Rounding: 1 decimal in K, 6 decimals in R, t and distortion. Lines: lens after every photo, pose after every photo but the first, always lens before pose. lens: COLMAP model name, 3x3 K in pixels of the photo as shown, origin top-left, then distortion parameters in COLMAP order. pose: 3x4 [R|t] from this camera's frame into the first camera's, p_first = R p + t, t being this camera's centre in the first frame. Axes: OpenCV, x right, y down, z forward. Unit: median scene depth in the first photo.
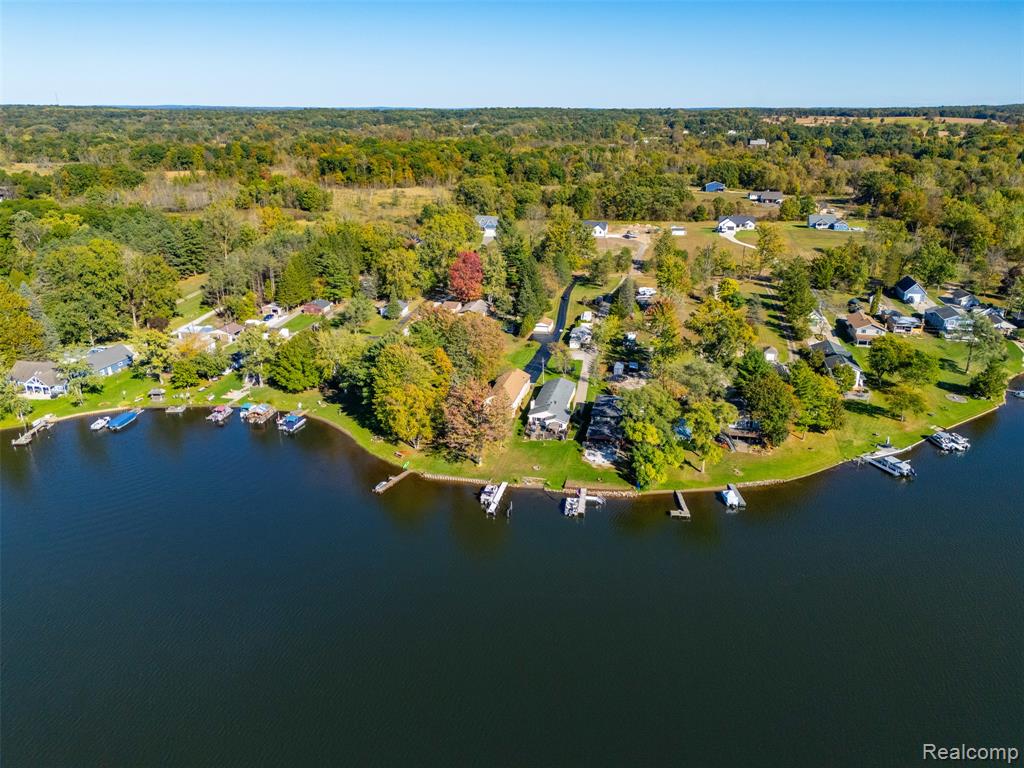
lens RADIAL K [[750.9, 0, 512.8], [0, 750.9, 390.8], [0, 0, 1]] dist [0.072305, -0.063190]
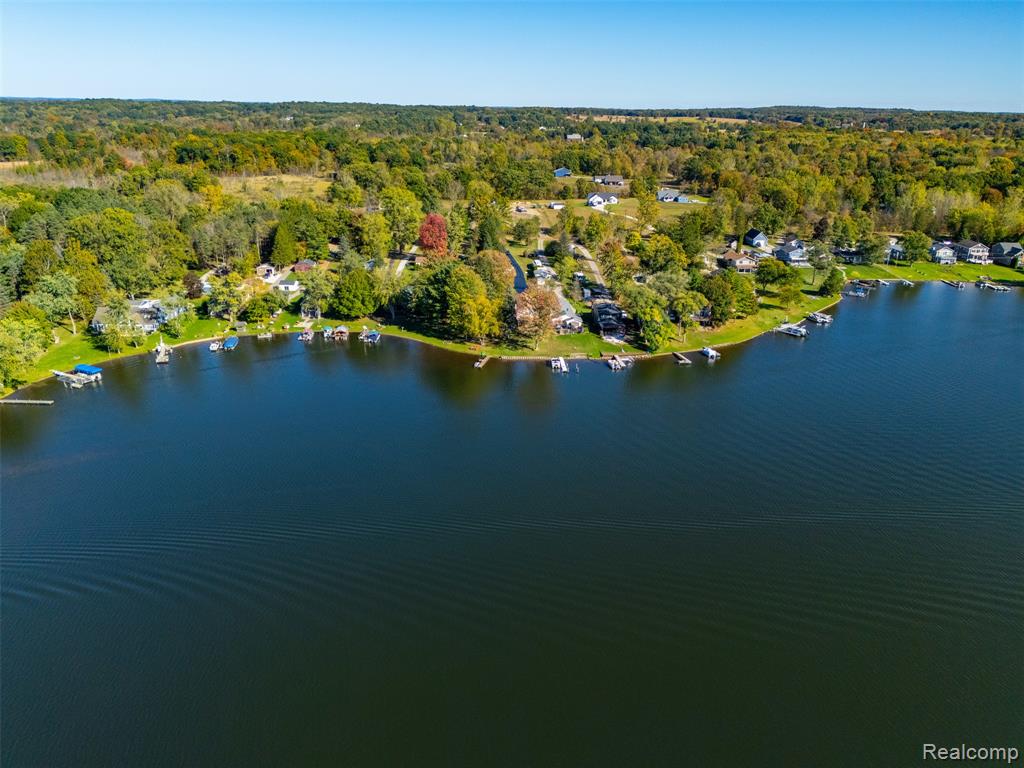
lens RADIAL K [[750.9, 0, 513.0], [0, 750.9, 393.0], [0, 0, 1]] dist [0.072305, -0.063190]
pose [[0.966878, -0.079910, 0.242408, -0.283087], [0.078559, 0.996793, 0.015253, 0.102003], [-0.242850, 0.004296, 0.970054, -0.224835]]
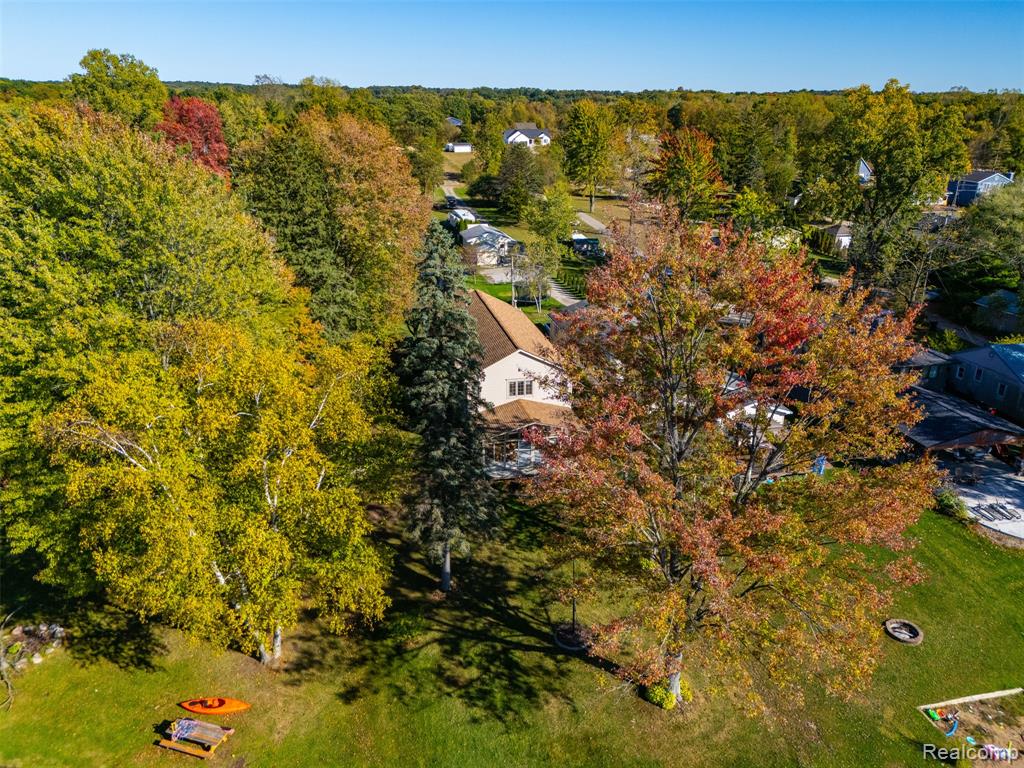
lens RADIAL K [[750.9, 0, 510.8], [0, 750.9, 389.9], [0, 0, 1]] dist [0.072305, -0.063190]
pose [[0.911775, -0.141796, 0.385436, -0.095167], [0.139783, 0.989619, 0.033401, 0.007107], [-0.386170, 0.023423, 0.922130, 0.548975]]
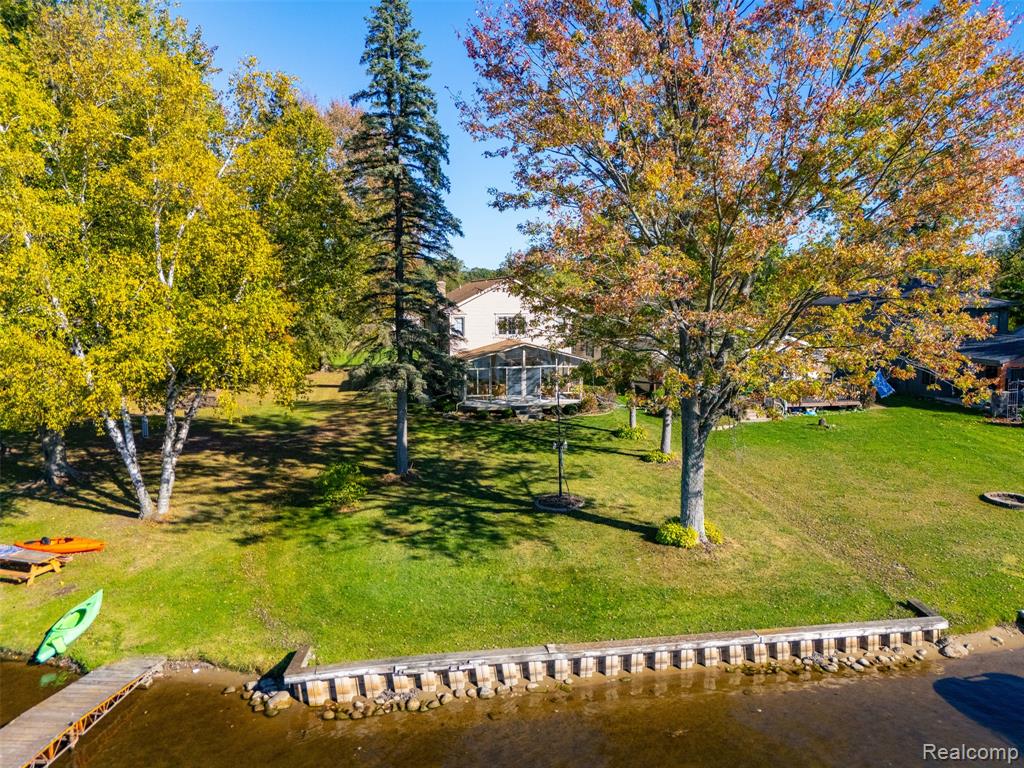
lens RADIAL K [[750.9, 0, 508.0], [0, 750.9, 381.4], [0, 0, 1]] dist [0.072305, -0.063190]
pose [[0.926218, -0.048572, 0.373845, -0.082229], [0.135091, 0.968572, -0.208851, 0.063575], [-0.351951, 0.243945, 0.903671, 0.578585]]
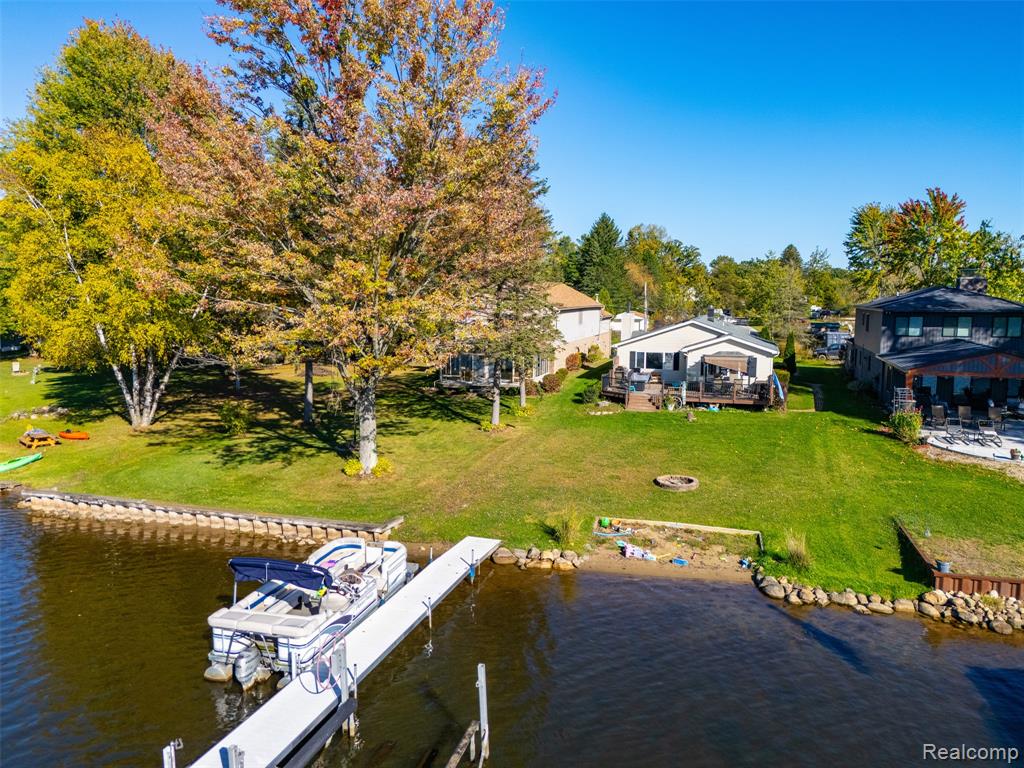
lens RADIAL K [[750.9, 0, 515.4], [0, 750.9, 390.2], [0, 0, 1]] dist [0.072305, -0.063190]
pose [[0.996669, 0.013138, -0.080486, 0.005233], [-0.031300, 0.972976, -0.228776, 0.080426], [0.075306, 0.230533, 0.970146, 0.537273]]
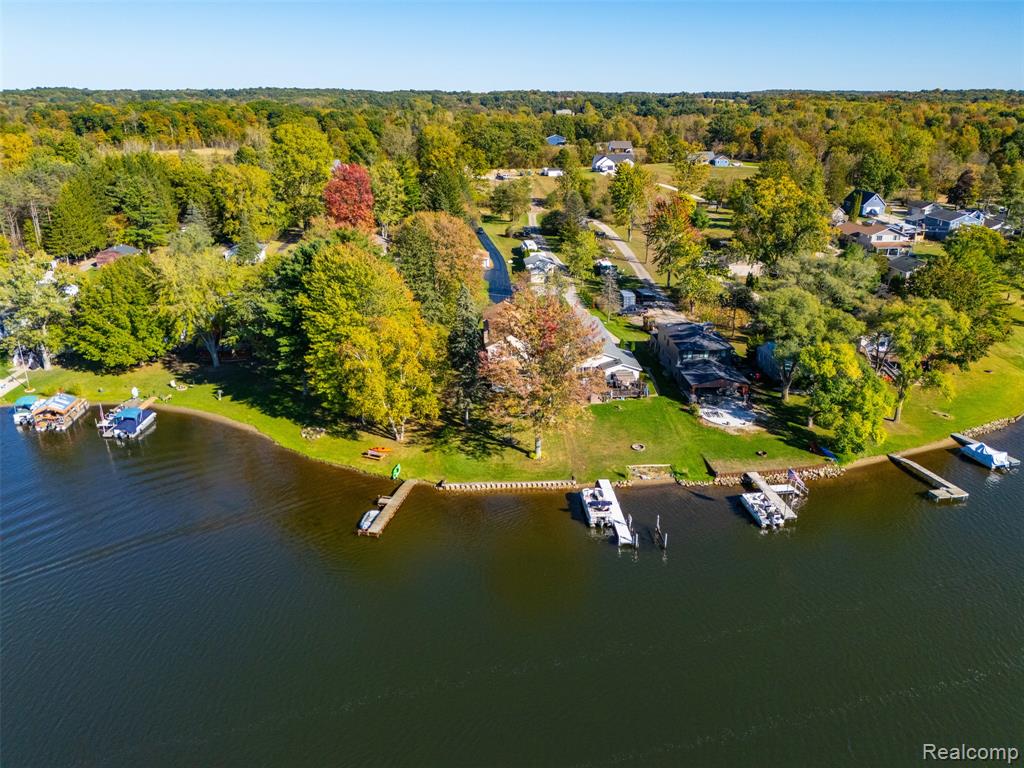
lens RADIAL K [[750.9, 0, 512.1], [0, 750.9, 389.9], [0, 0, 1]] dist [0.072305, -0.063190]
pose [[0.962049, -0.099128, 0.254234, -0.127162], [0.097361, 0.995057, 0.019555, 0.026535], [-0.254915, 0.005939, 0.966945, 0.318778]]
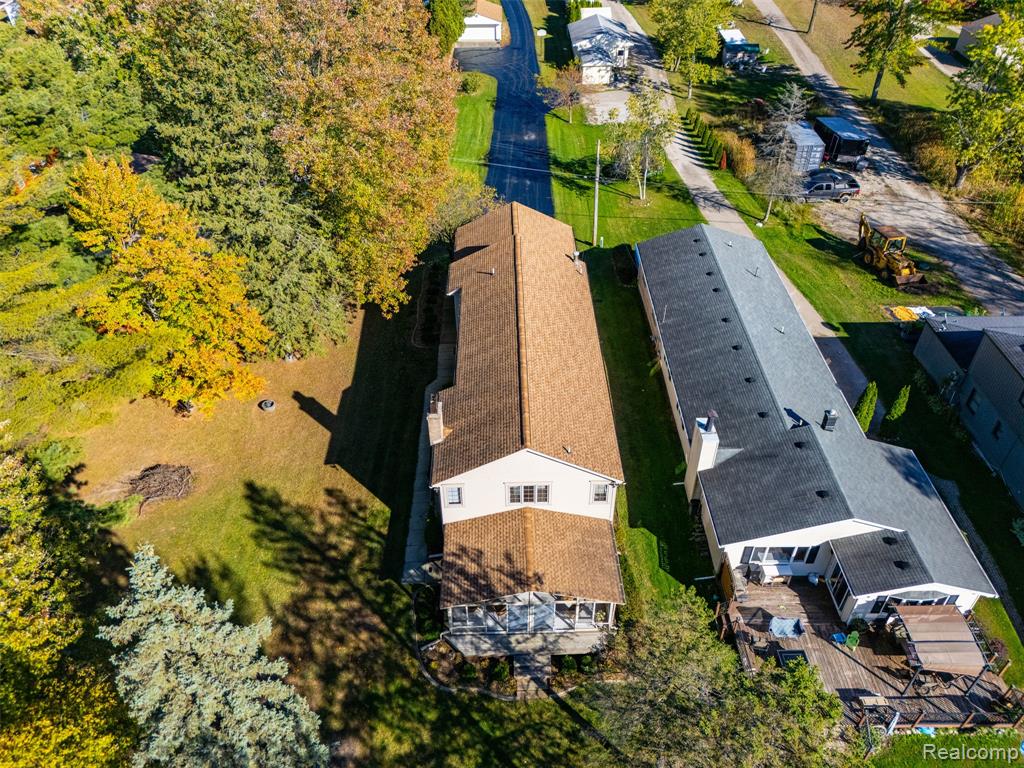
lens RADIAL K [[750.9, 0, 514.3], [0, 750.9, 386.1], [0, 0, 1]] dist [0.072305, -0.063190]
pose [[0.973153, -0.152750, 0.172166, -0.035869], [0.088480, 0.938827, 0.332828, -0.044789], [-0.212474, -0.308659, 0.927138, 0.624459]]
